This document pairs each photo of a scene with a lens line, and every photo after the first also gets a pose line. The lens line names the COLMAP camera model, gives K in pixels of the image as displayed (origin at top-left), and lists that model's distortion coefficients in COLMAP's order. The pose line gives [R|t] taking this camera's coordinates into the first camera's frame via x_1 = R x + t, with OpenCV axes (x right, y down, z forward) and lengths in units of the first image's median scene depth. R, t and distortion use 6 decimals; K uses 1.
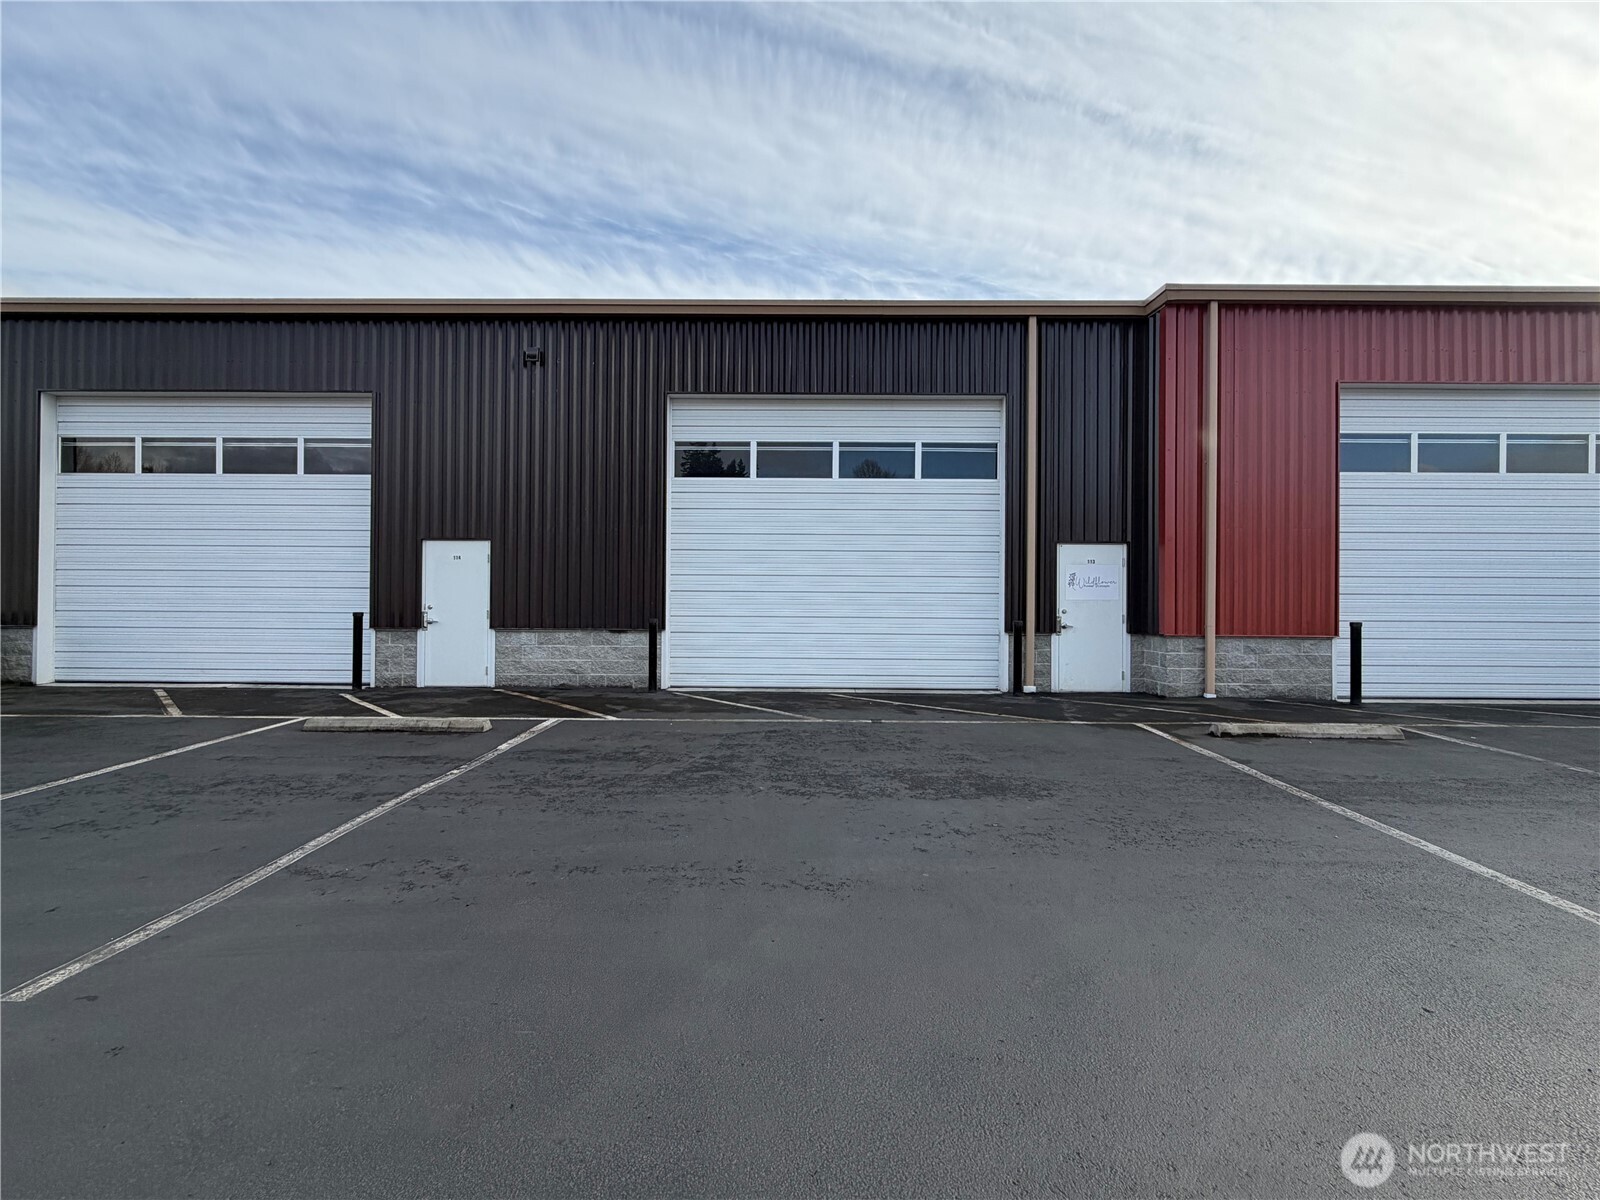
lens RADIAL K [[699.7, 0, 804.0], [0, 699.7, 591.0], [0, 0, 1]] dist [0.002765, -0.001675]
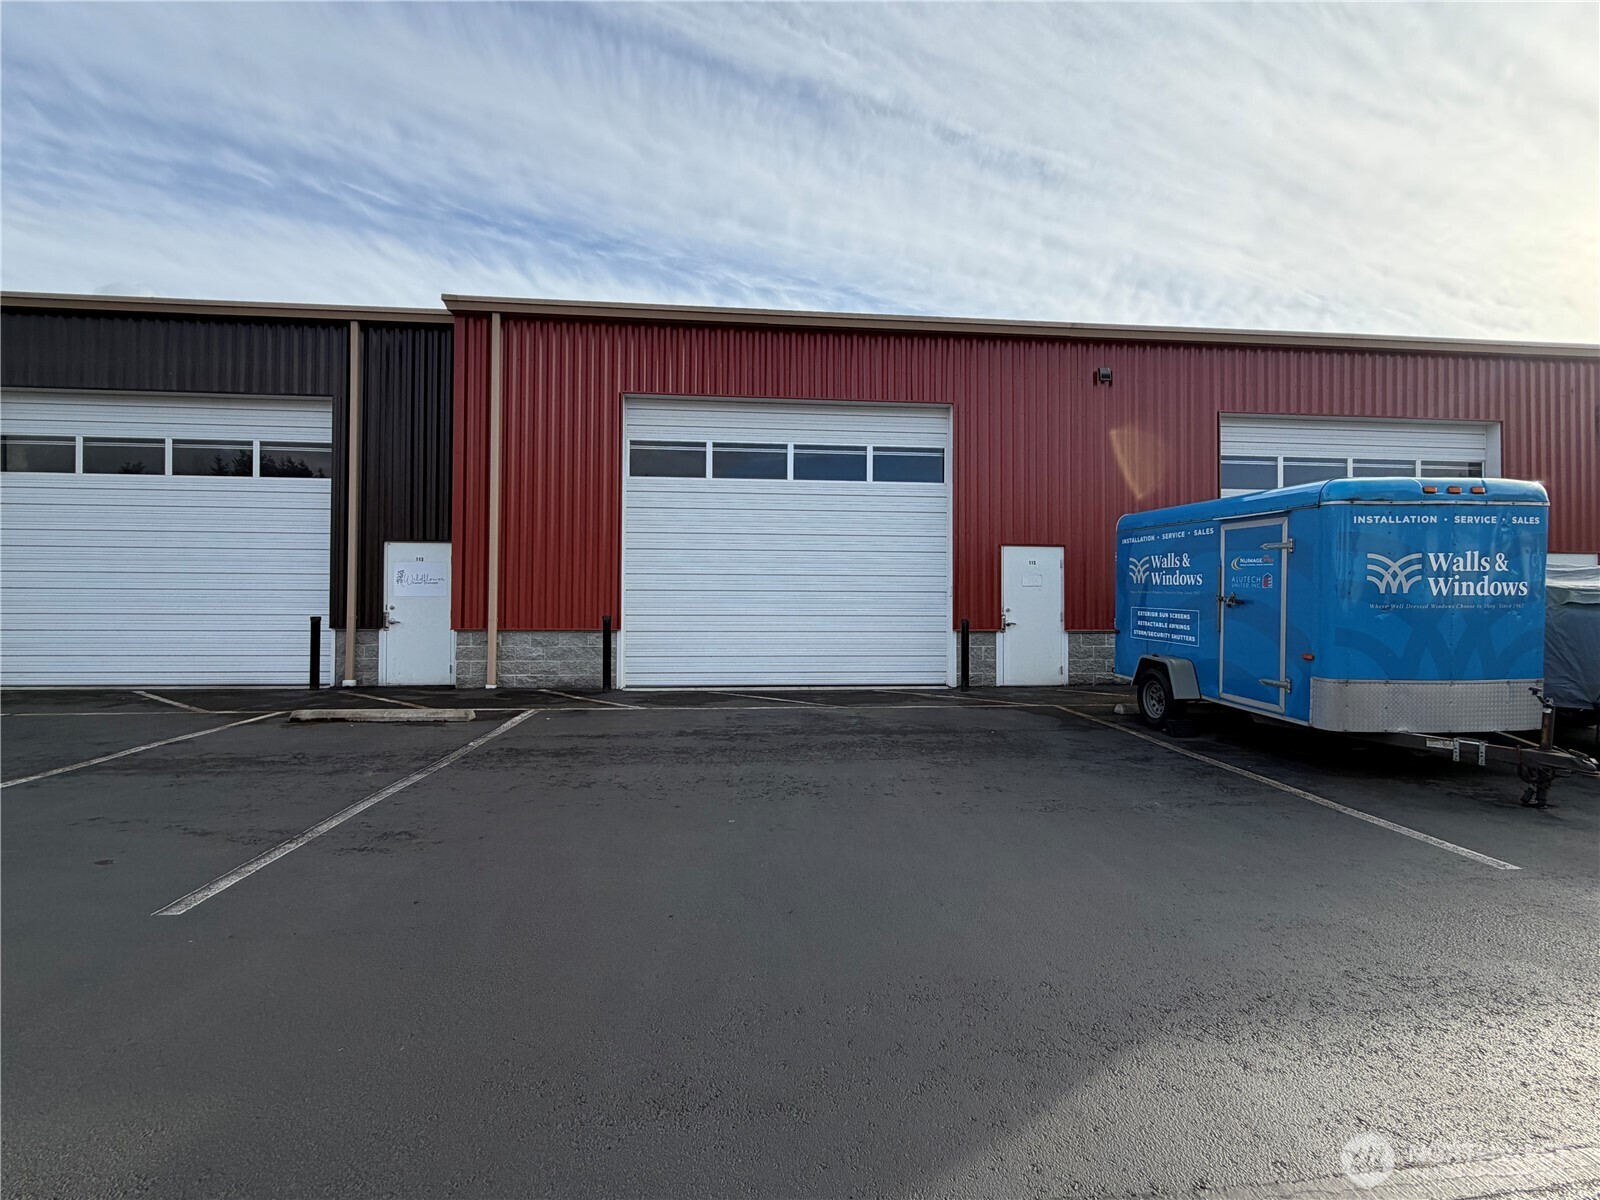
lens RADIAL K [[699.7, 0, 806.4], [0, 699.7, 606.7], [0, 0, 1]] dist [0.002765, -0.001675]
pose [[0.994978, -0.002200, 0.100068, 0.118877], [0.000975, 0.999924, 0.012284, 0.002061], [-0.100087, -0.012125, 0.994905, -0.012622]]
